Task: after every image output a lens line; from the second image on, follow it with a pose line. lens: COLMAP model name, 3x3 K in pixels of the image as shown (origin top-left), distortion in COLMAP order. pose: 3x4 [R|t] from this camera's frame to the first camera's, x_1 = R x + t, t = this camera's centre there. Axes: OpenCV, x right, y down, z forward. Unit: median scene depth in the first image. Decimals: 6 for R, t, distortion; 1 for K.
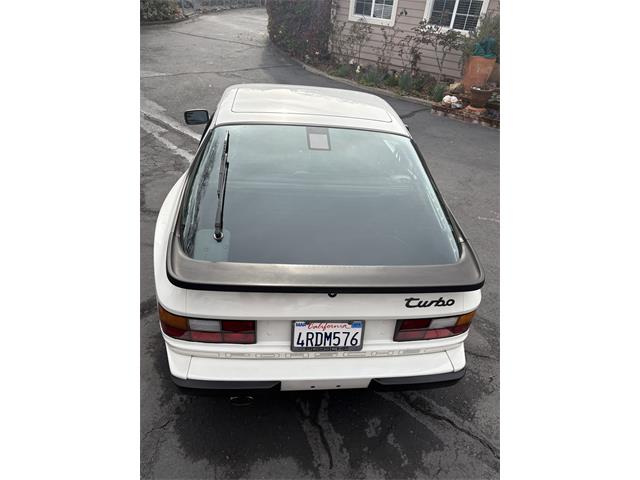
lens RADIAL K [[355.9, 0, 317.9], [0, 355.9, 245.4], [0, 0, 1]] dist [0.062050, -0.070925]
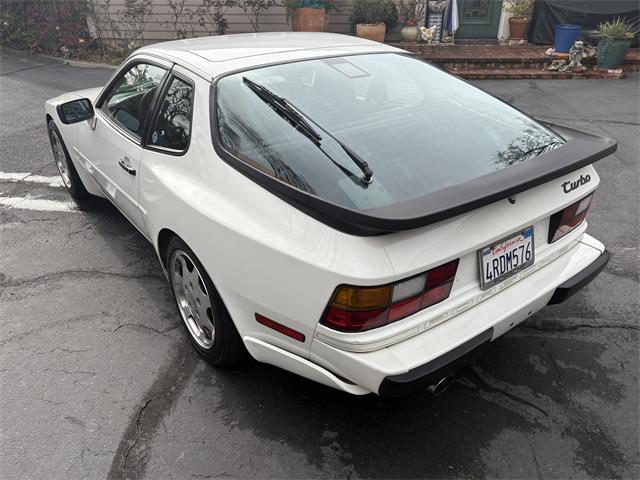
lens RADIAL K [[479.2, 0, 320.8], [0, 479.2, 242.7], [0, 0, 1]] dist [0.029538, -0.029598]
pose [[0.850290, -0.328911, 0.410882, -0.785577], [0.363377, 0.931622, -0.006217, 0.067115], [-0.380741, 0.154591, 0.911668, 0.129466]]
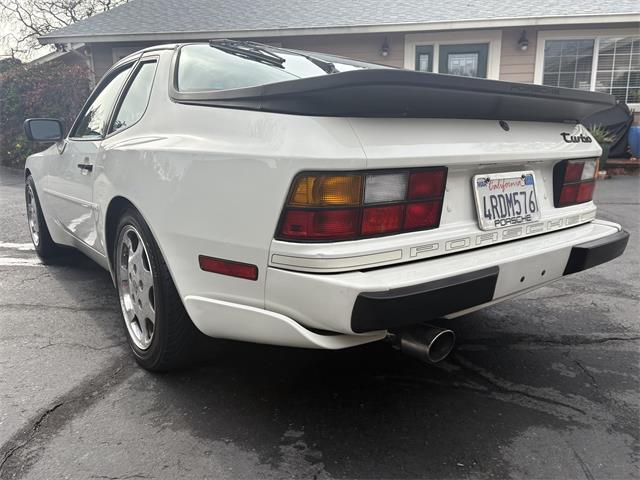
lens RADIAL K [[479.7, 0, 323.0], [0, 479.7, 245.9], [0, 0, 1]] dist [0.057668, -0.071925]
pose [[0.848011, -0.200818, 0.490458, -0.752697], [0.366068, 0.891144, -0.268060, 0.446464], [-0.383237, 0.406859, 0.829213, 0.380843]]
